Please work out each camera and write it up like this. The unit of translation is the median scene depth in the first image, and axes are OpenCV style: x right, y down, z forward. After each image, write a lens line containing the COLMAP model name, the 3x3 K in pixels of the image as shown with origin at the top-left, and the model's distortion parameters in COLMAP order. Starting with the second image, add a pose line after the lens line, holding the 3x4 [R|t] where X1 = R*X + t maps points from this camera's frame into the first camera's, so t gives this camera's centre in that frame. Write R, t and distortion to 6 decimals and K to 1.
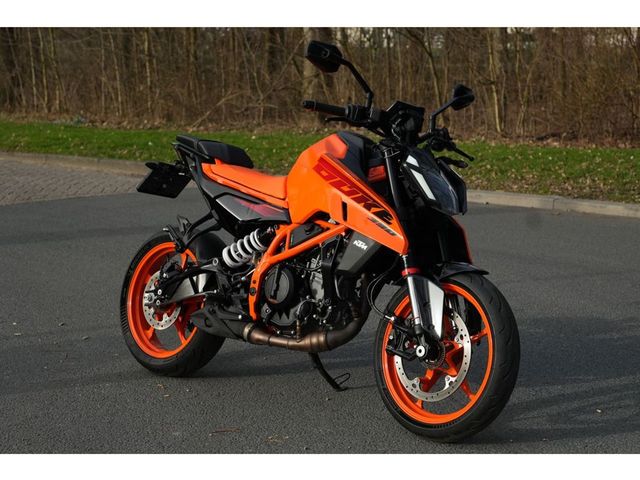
lens RADIAL K [[1330.9, 0, 321.7], [0, 1330.9, 240.5], [0, 0, 1]] dist [-0.033255, 0.256836]
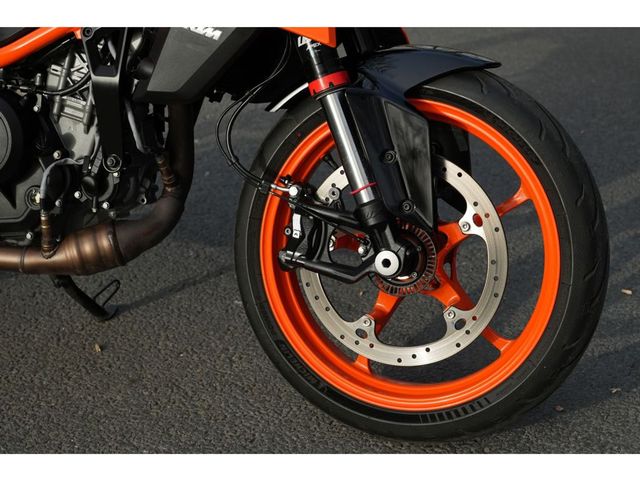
lens RADIAL K [[1330.9, 0, 321.7], [0, 1330.9, 240.5], [0, 0, 1]] dist [-0.033255, 0.256836]
pose [[0.917307, -0.160345, 0.364468, -0.097242], [0.078711, 0.970293, 0.228771, -0.024422], [-0.390323, -0.181166, 0.902678, 0.573665]]
